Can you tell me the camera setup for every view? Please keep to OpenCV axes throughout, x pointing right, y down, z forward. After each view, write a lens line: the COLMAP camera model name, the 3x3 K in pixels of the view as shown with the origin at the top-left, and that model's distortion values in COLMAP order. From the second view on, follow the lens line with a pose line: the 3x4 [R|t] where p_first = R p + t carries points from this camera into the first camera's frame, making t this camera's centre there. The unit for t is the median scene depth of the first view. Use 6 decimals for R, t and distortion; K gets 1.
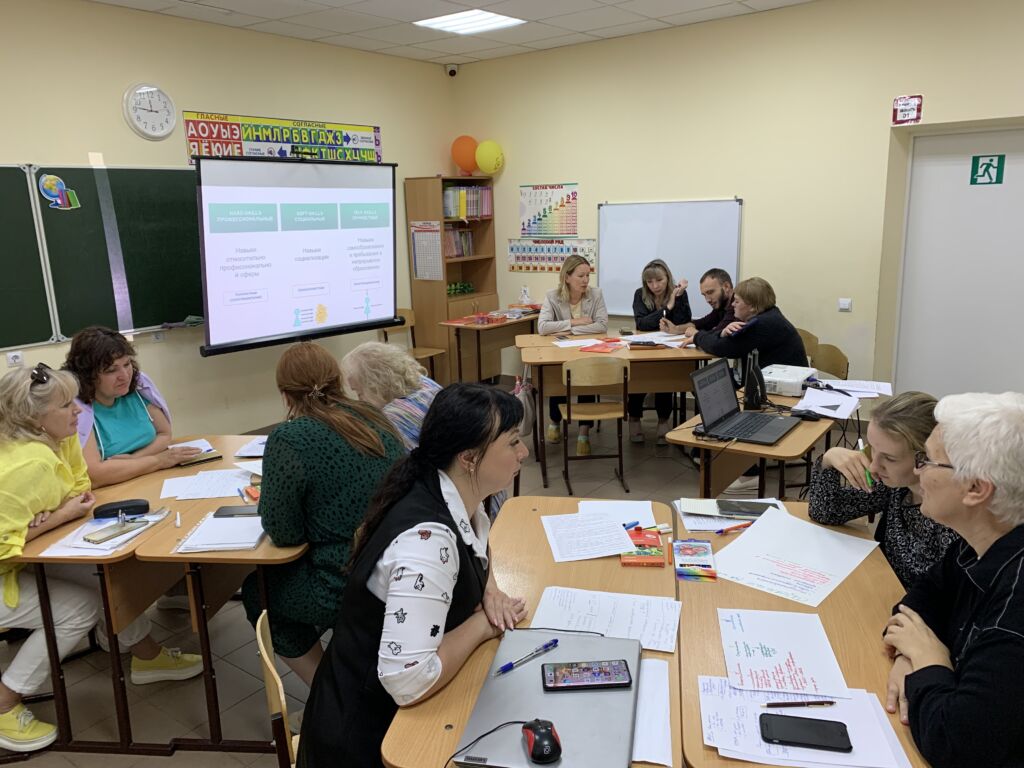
lens RADIAL K [[766.6, 0, 512.0], [0, 766.6, 384.0], [0, 0, 1]] dist [0.002242, -0.000126]
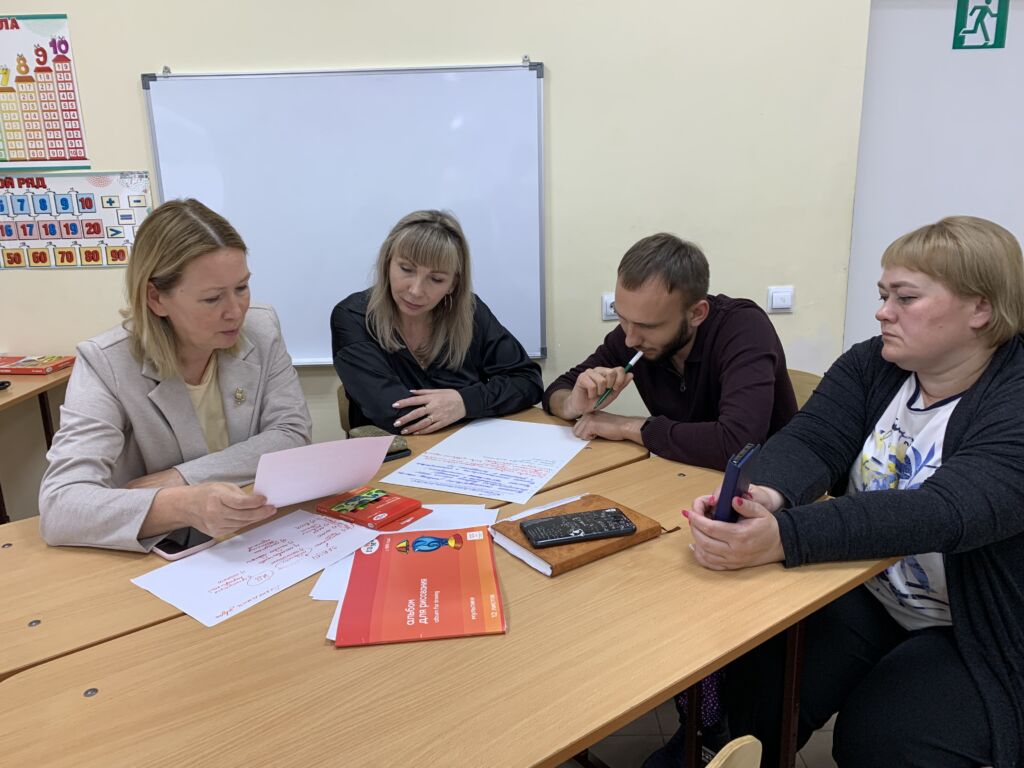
lens RADIAL K [[818.6, 0, 512.0], [0, 818.6, 384.0], [0, 0, 1]] dist [0.004453, 0.004641]
pose [[0.801896, -0.144839, 0.579642, 0.007046], [0.135447, 0.988982, 0.059741, -0.107938], [-0.581908, 0.030605, 0.812679, 0.715759]]
